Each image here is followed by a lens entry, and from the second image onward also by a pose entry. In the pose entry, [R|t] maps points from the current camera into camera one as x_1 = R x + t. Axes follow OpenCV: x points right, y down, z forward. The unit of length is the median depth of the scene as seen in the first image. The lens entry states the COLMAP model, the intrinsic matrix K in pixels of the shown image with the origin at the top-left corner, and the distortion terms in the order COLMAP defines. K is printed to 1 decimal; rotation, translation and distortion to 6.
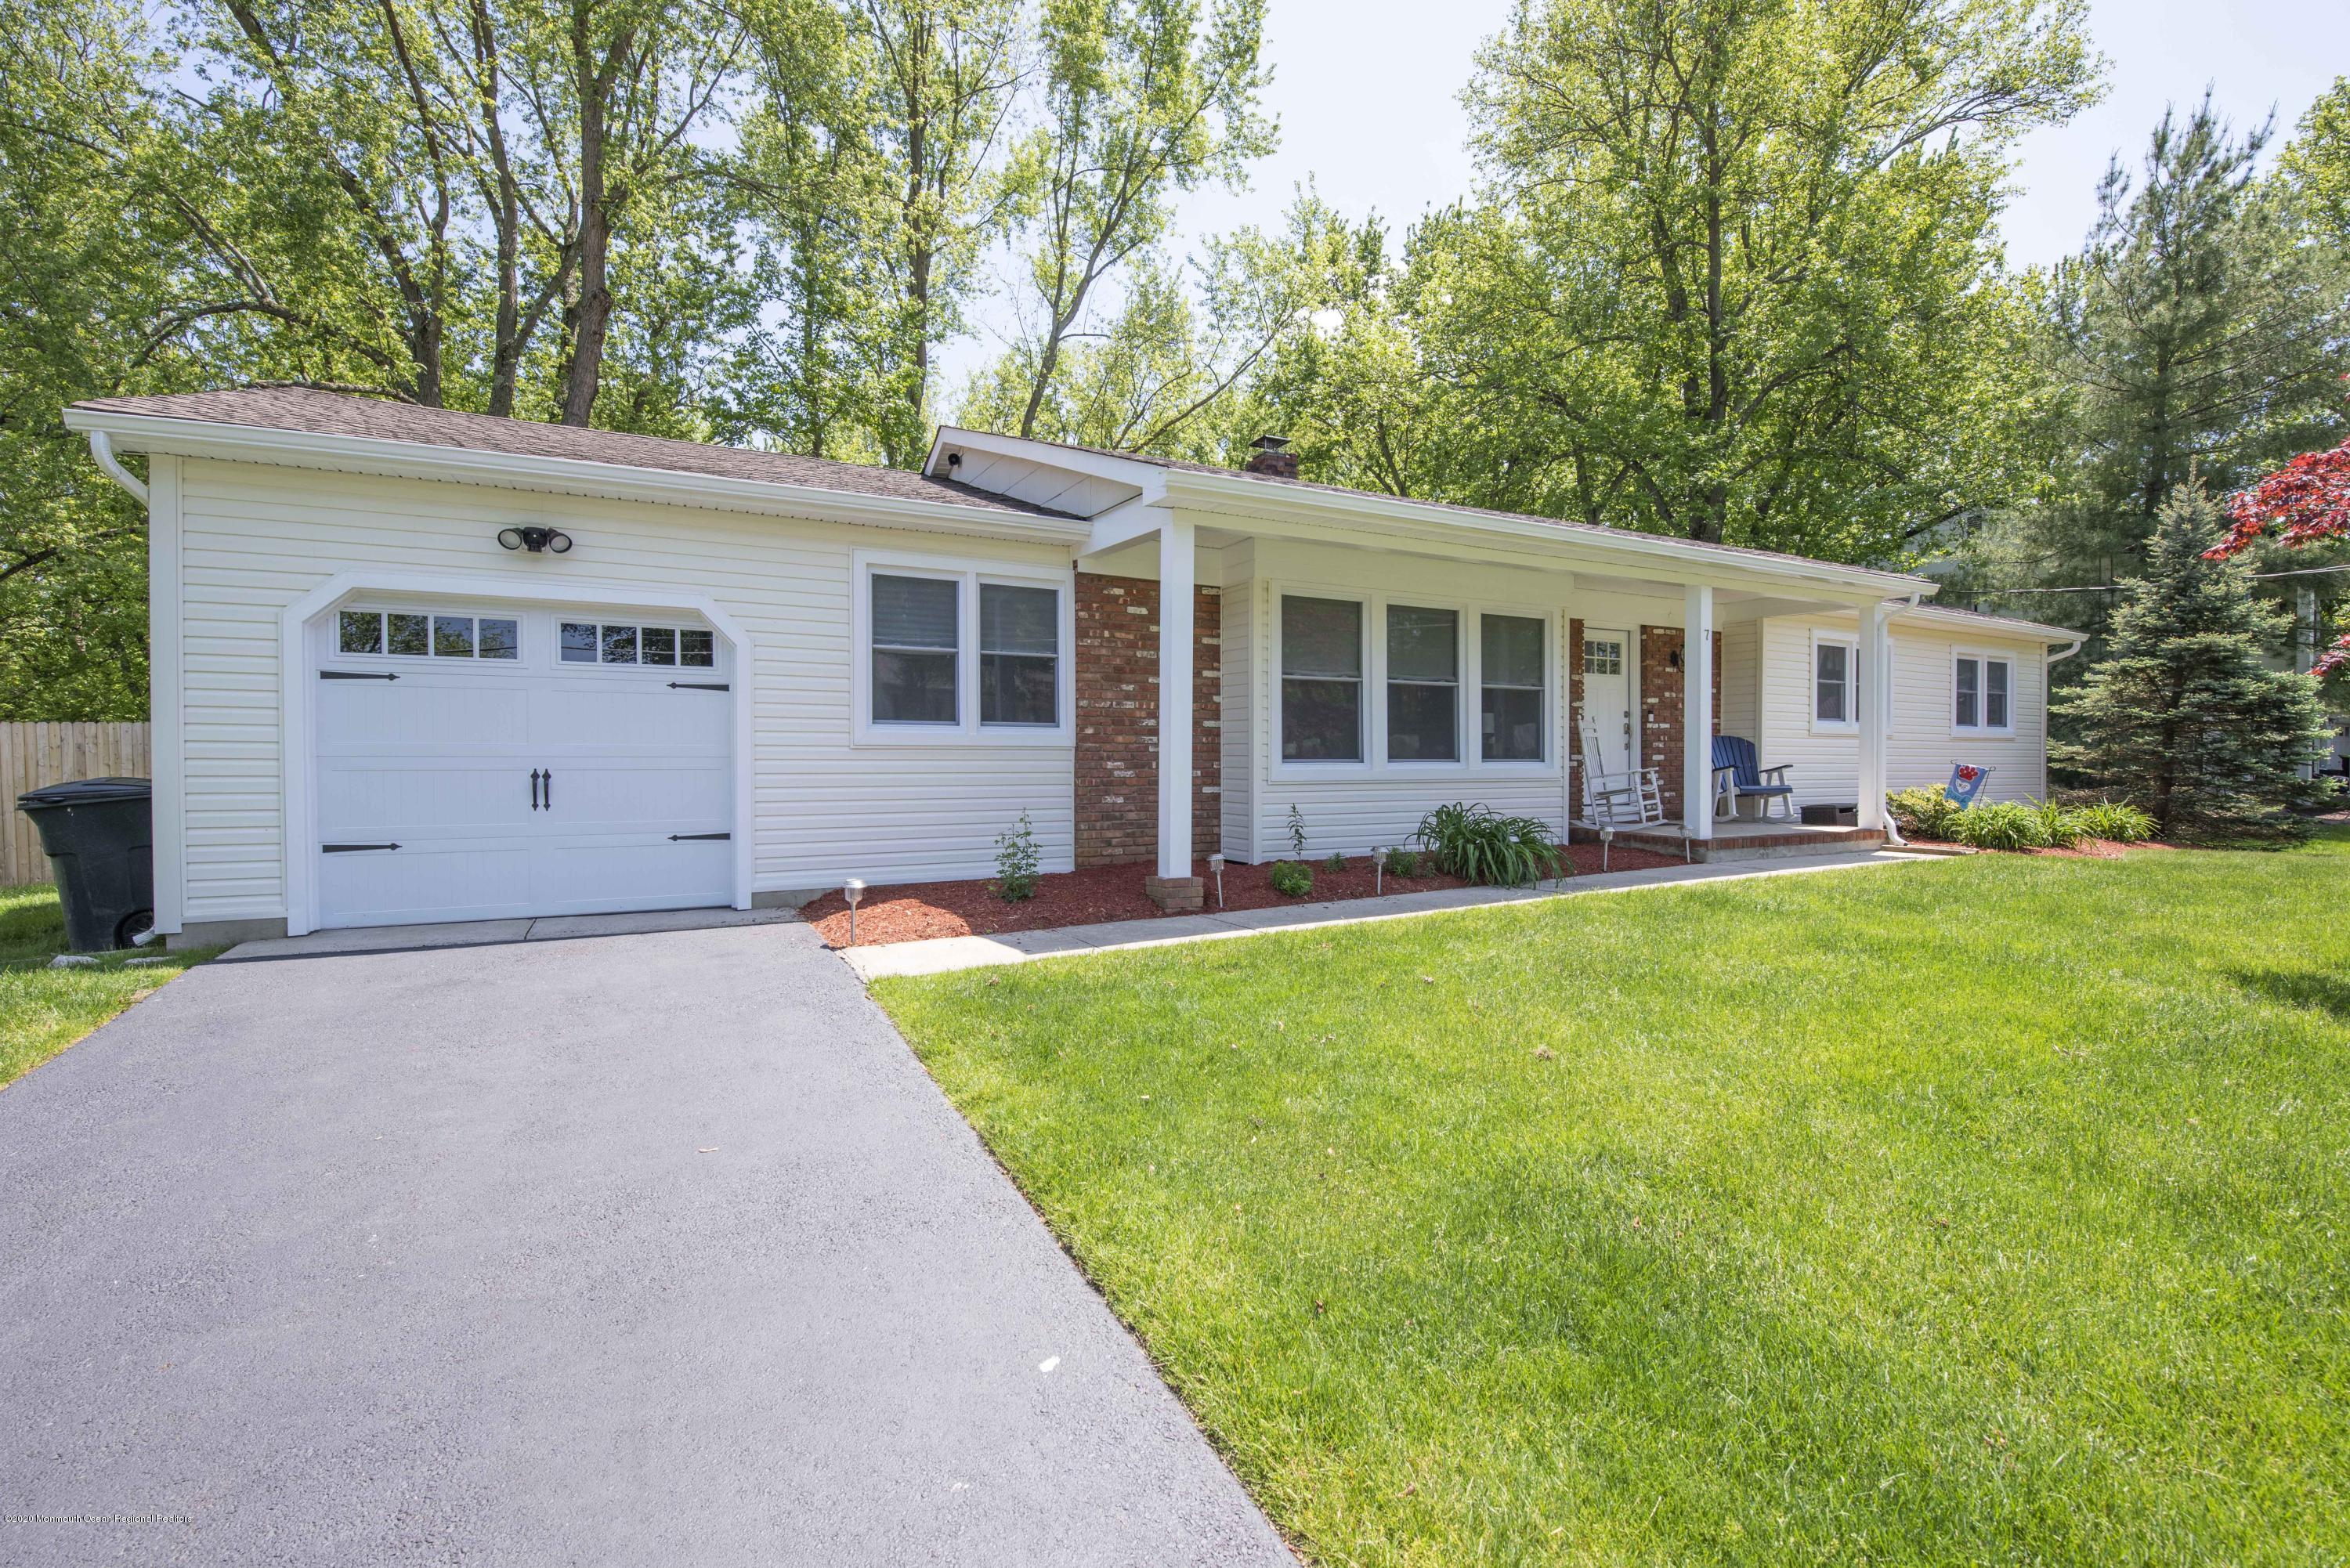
lens RADIAL K [[1058.6, 0, 1175.0], [0, 1058.6, 784.0], [0, 0, 1]] dist [-0.003264, -0.010079]
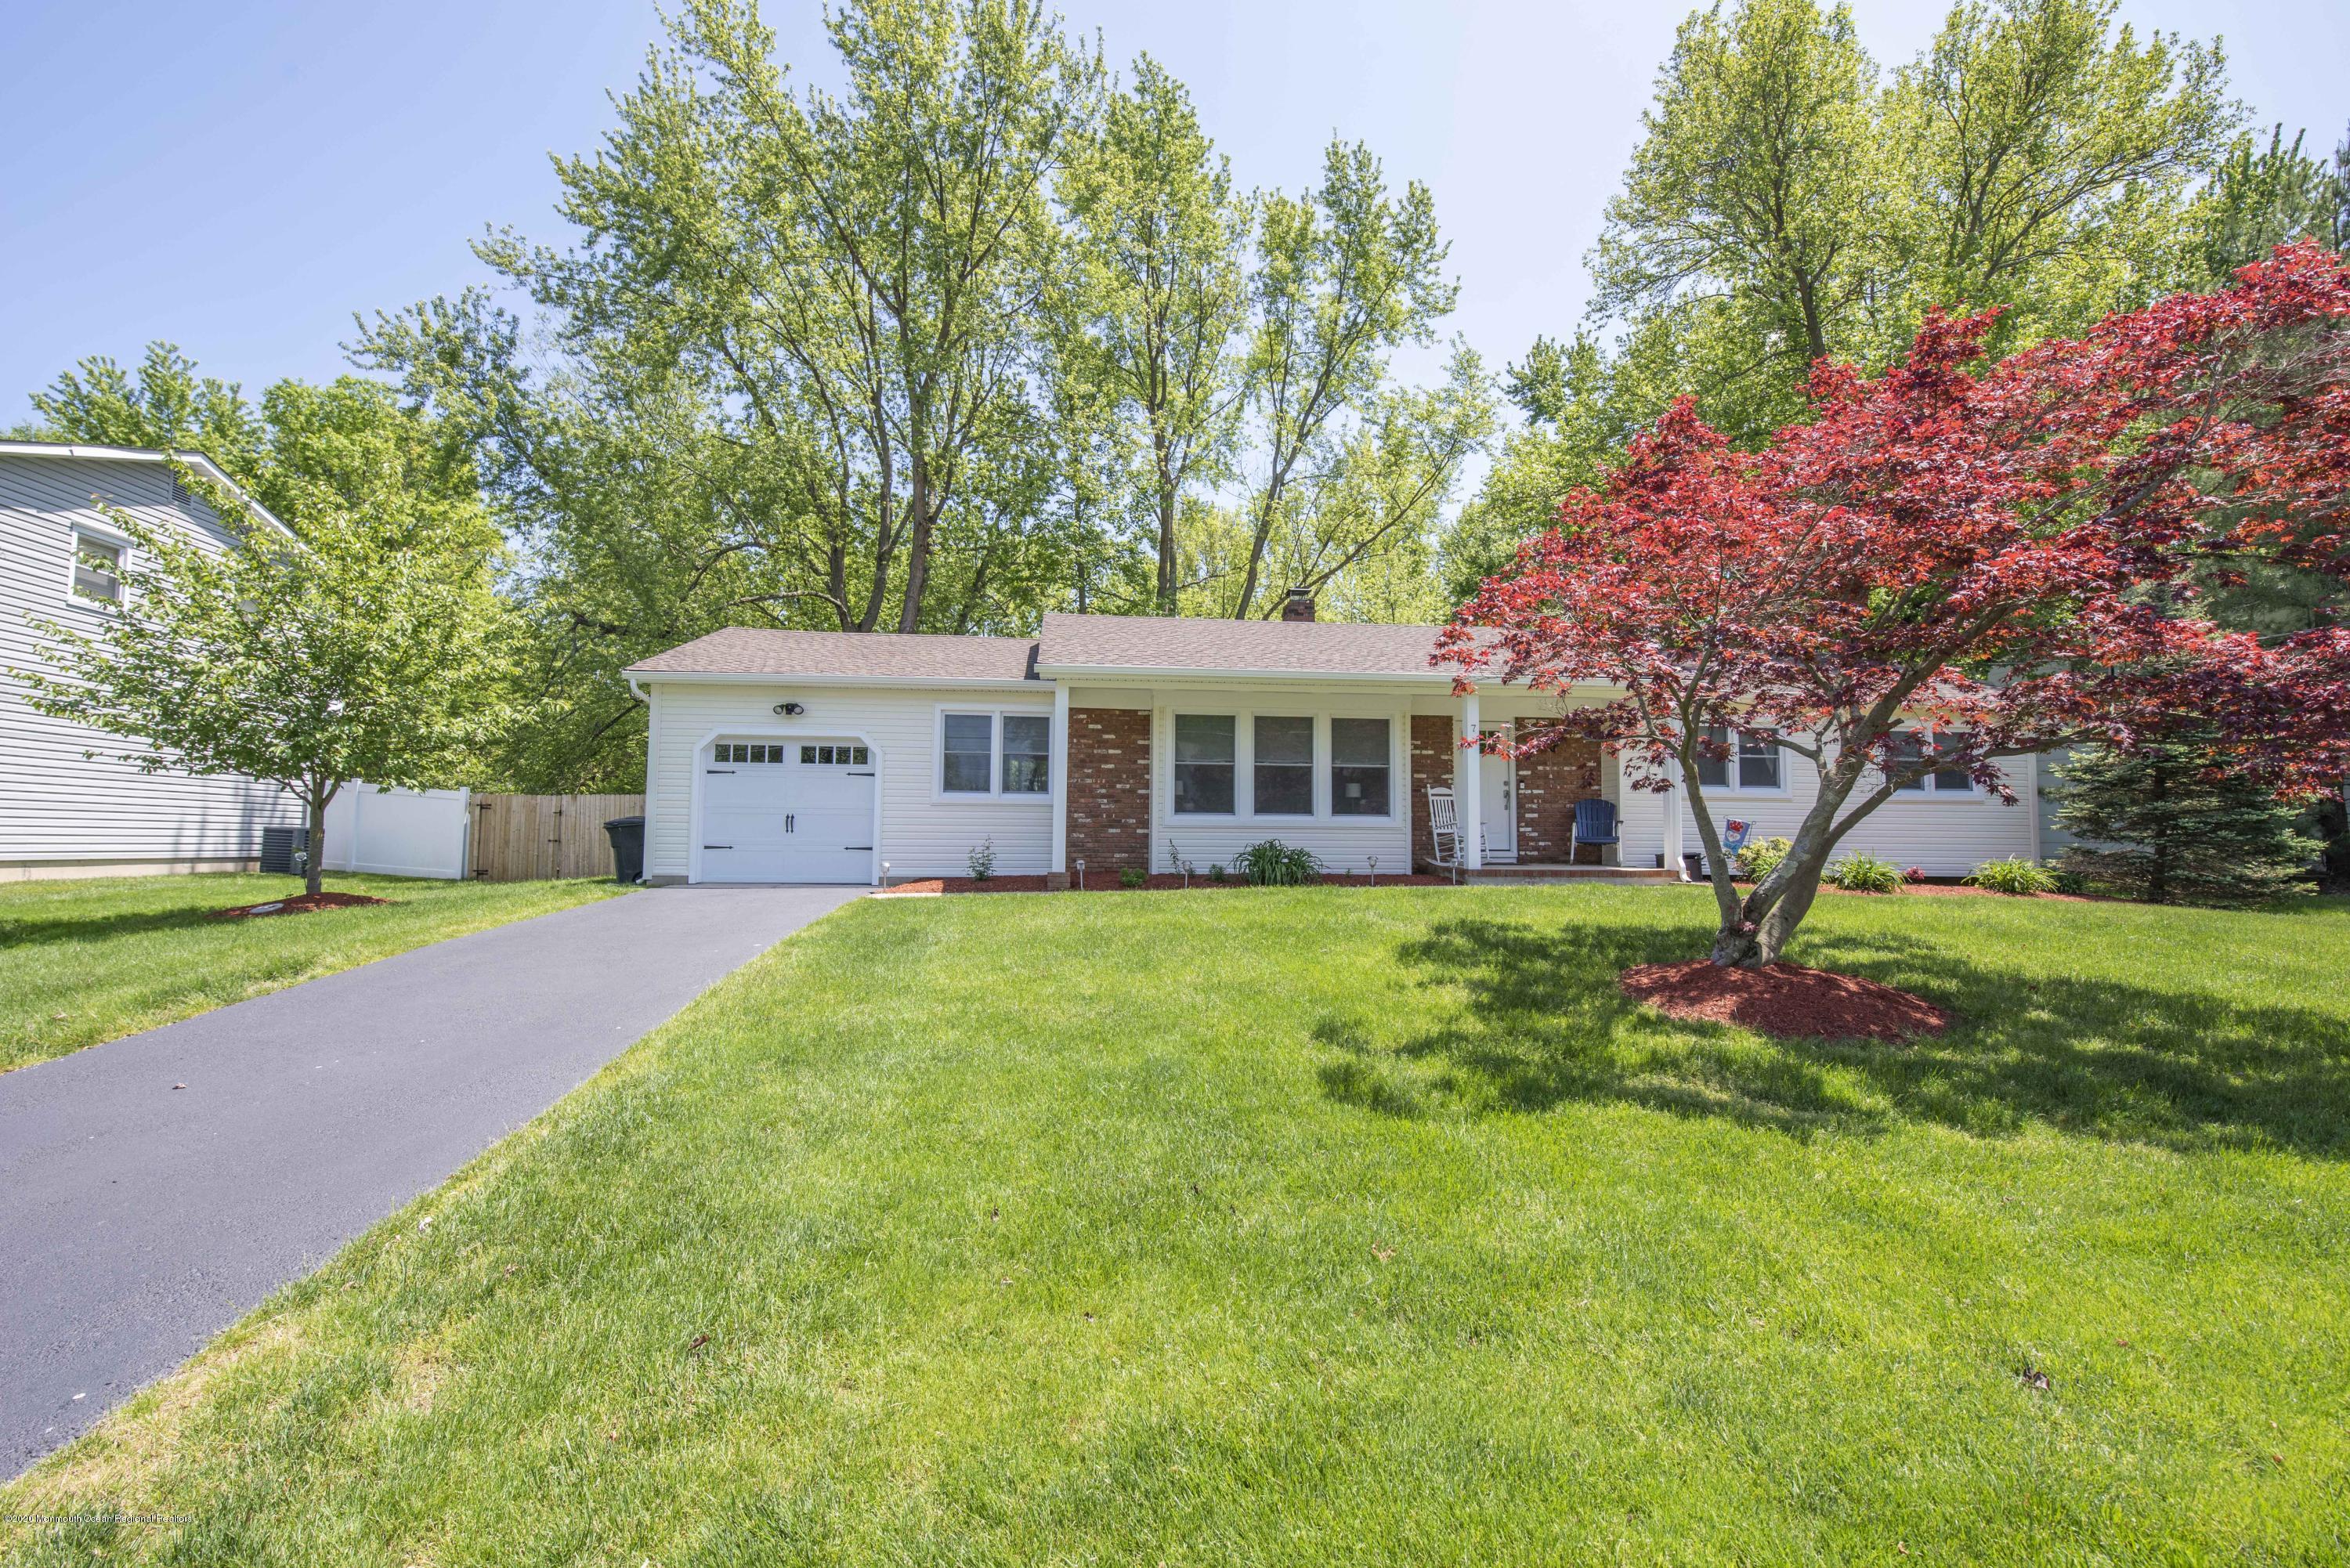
lens RADIAL K [[1051.3, 0, 1152.9], [0, 1051.3, 777.1], [0, 0, 1]] dist [-0.002692, -0.010951]
pose [[0.922429, -0.011415, -0.385999, 0.572080], [-0.017012, 0.997391, -0.070150, 0.030667], [0.385792, 0.071275, 0.919828, -0.434736]]
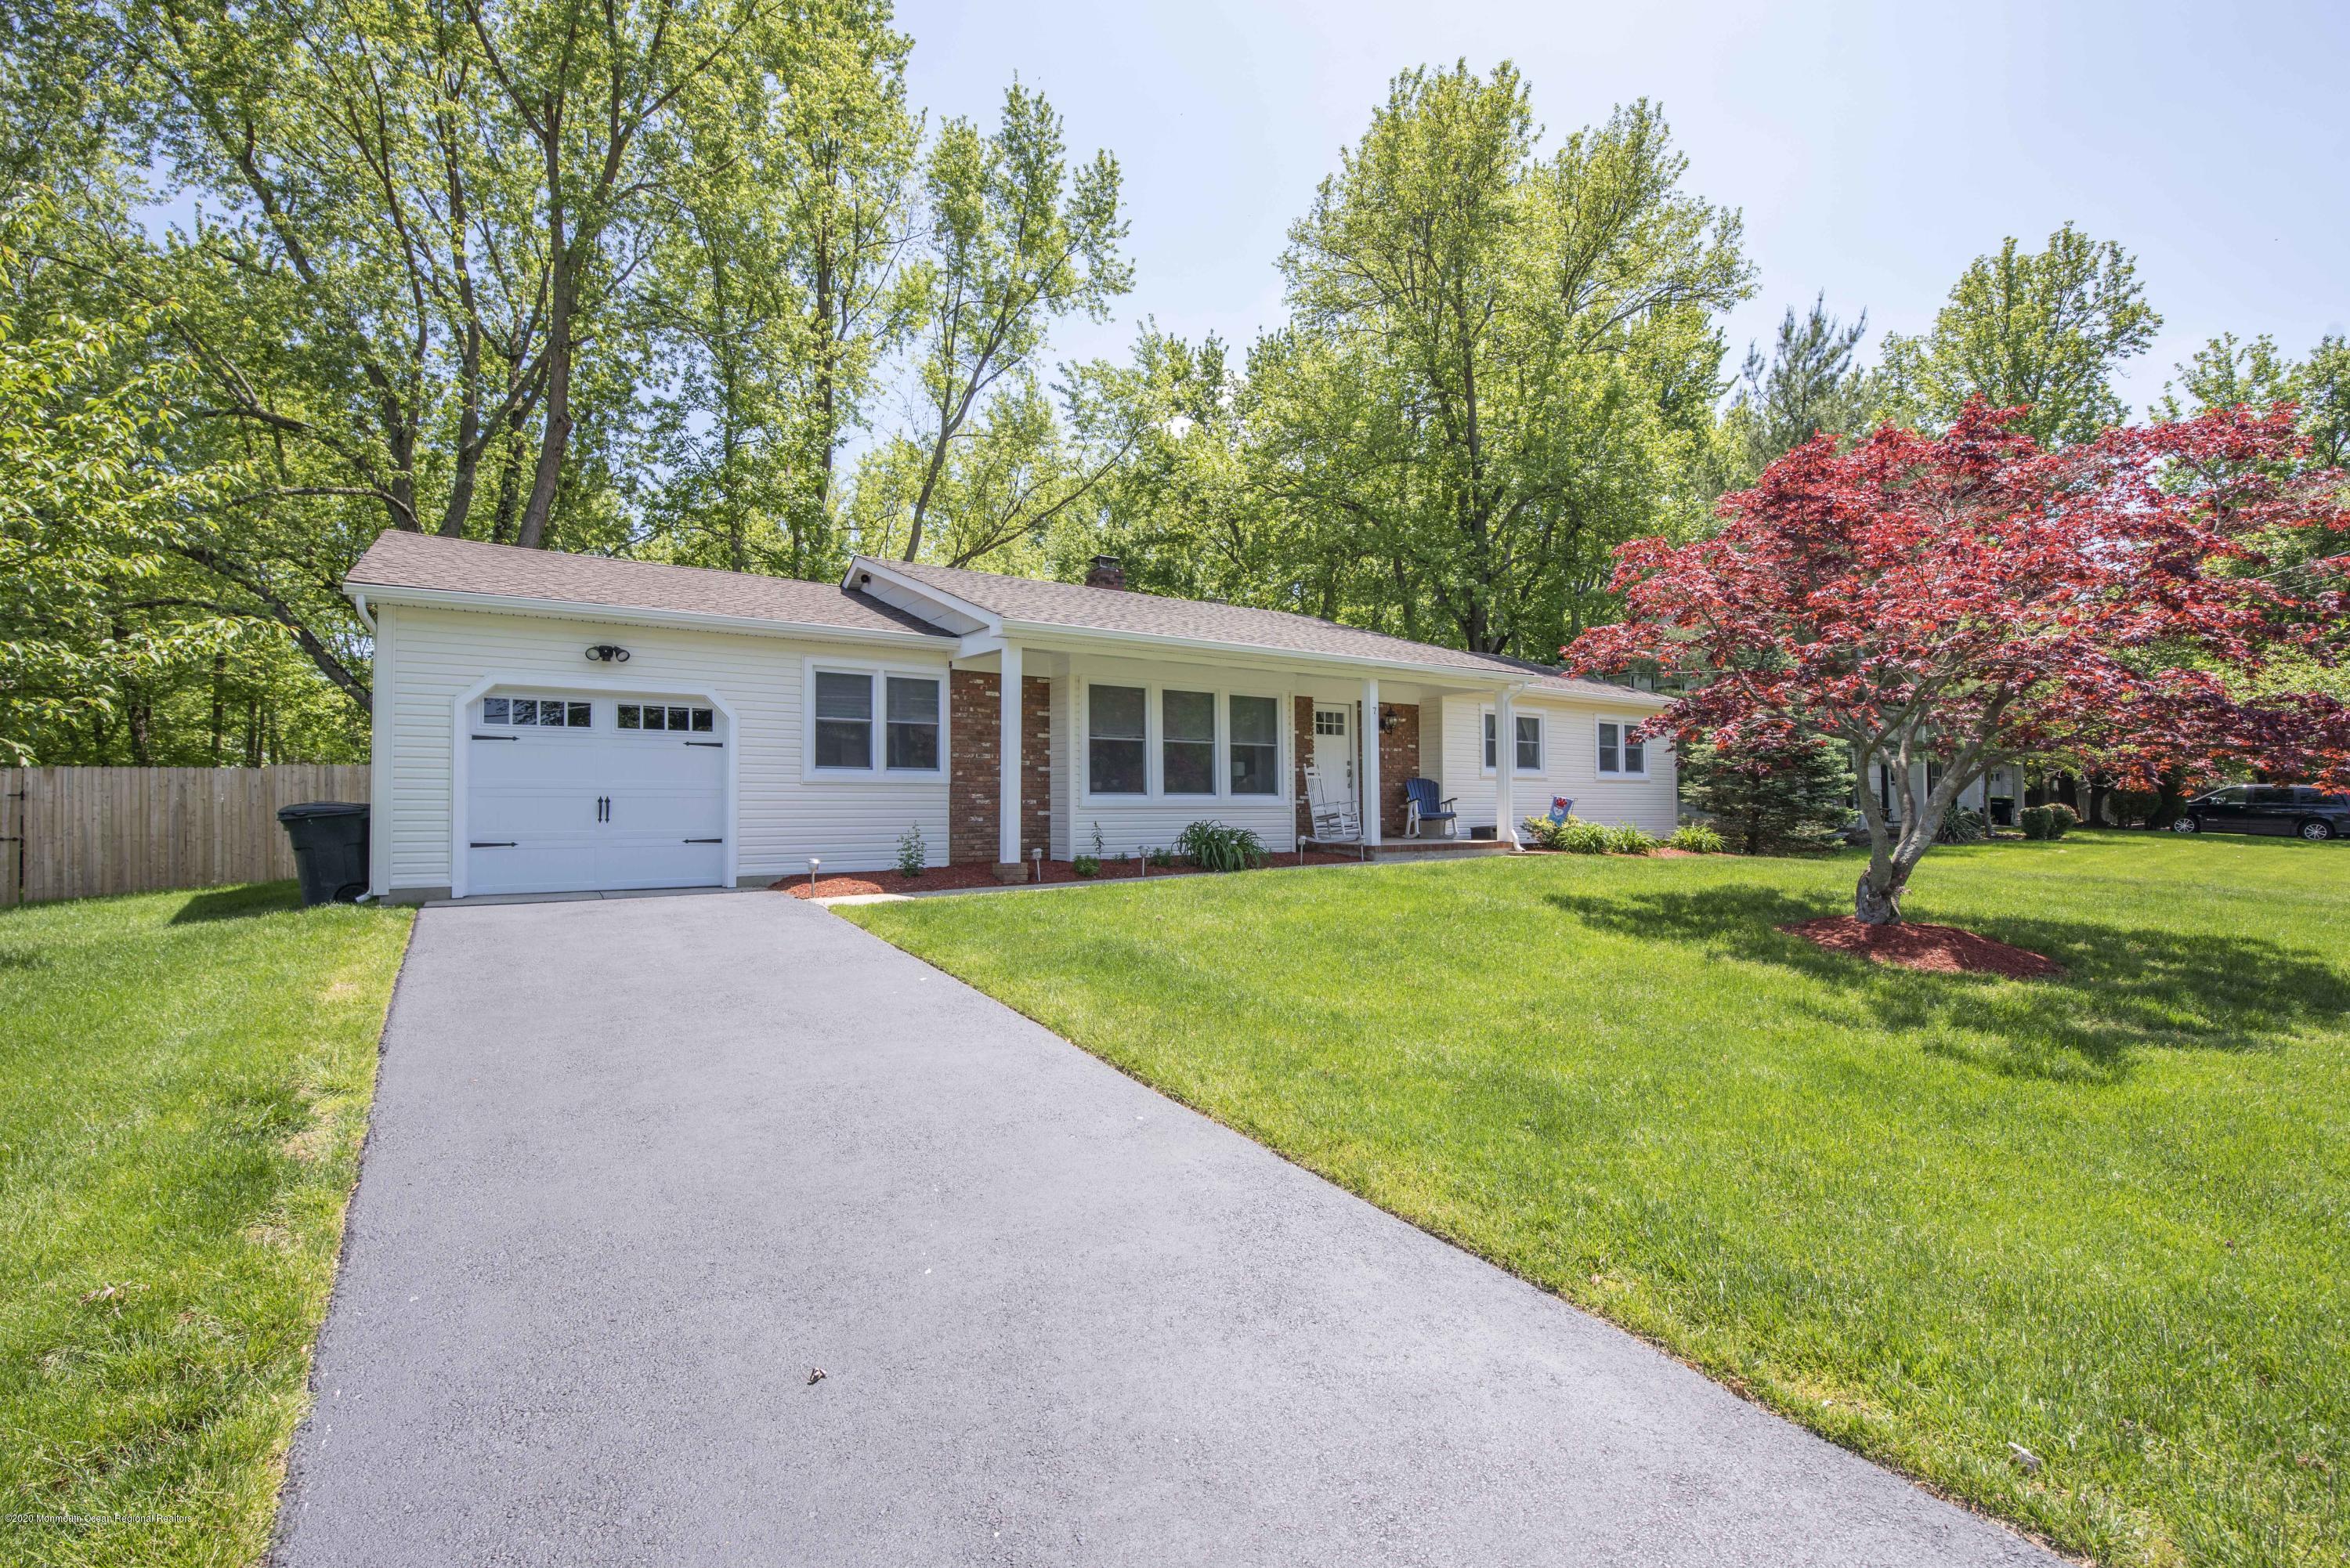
lens RADIAL K [[1058.6, 0, 1175.0], [0, 1058.6, 784.0], [0, 0, 1]] dist [-0.003264, -0.010079]
pose [[0.994727, 0.000384, 0.102554, 0.054590], [0.004109, 0.999041, -0.043594, 0.024933], [-0.102472, 0.043786, 0.993772, -0.414620]]
